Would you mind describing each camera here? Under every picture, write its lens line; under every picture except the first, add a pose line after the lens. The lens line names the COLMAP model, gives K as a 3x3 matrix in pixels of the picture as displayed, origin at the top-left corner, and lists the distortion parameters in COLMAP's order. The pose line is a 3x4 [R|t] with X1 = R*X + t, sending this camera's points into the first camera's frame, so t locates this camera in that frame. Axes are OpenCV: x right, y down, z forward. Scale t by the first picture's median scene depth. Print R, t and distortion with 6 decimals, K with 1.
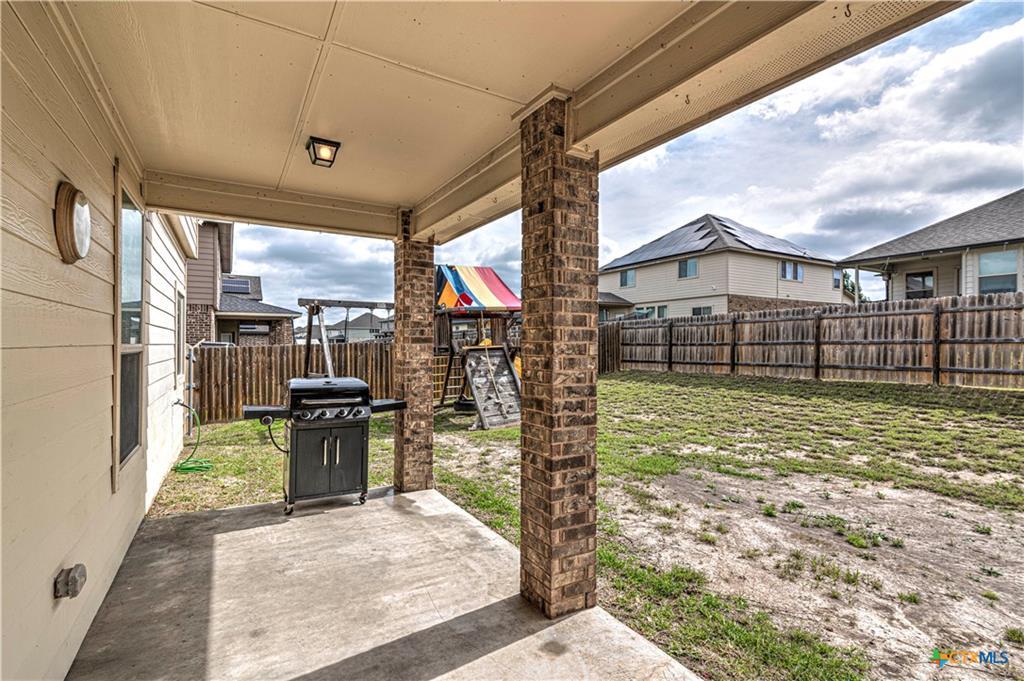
lens RADIAL K [[475.3, 0, 510.1], [0, 475.3, 342.2], [0, 0, 1]] dist [0.011753, -0.000294]
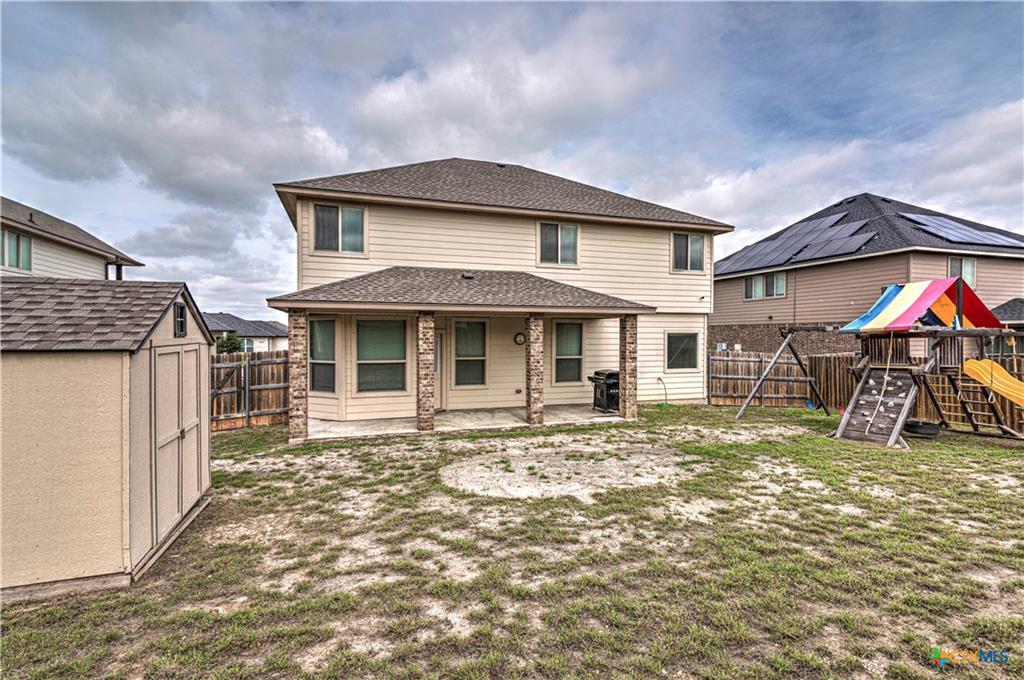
lens RADIAL K [[475.3, 0, 513.3], [0, 475.3, 339.5], [0, 0, 1]] dist [0.011753, -0.000294]
pose [[-0.193328, -0.000055, -0.981134, 1.159451], [0.003348, 0.999994, -0.000716, -0.050369], [0.981128, -0.003423, -0.193327, 0.454368]]
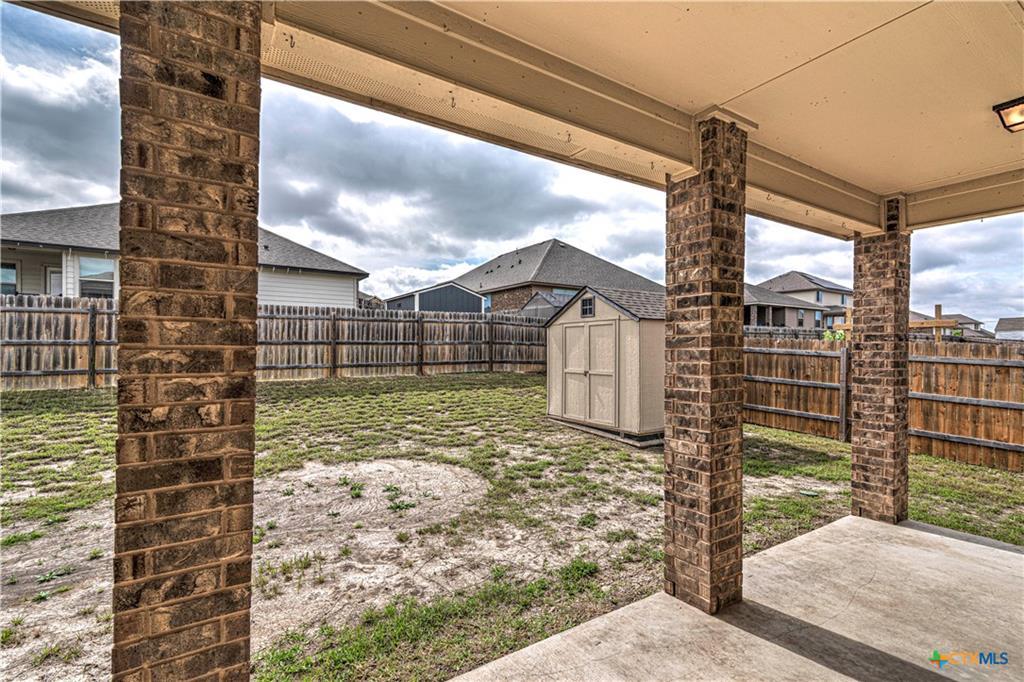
lens RADIAL K [[475.3, 0, 514.7], [0, 475.3, 350.4], [0, 0, 1]] dist [0.011753, -0.000294]
pose [[-0.051311, -0.007780, 0.998652, -0.128006], [-0.009028, 0.999932, 0.007326, -0.001152], [-0.998642, -0.008640, -0.051378, 0.189631]]
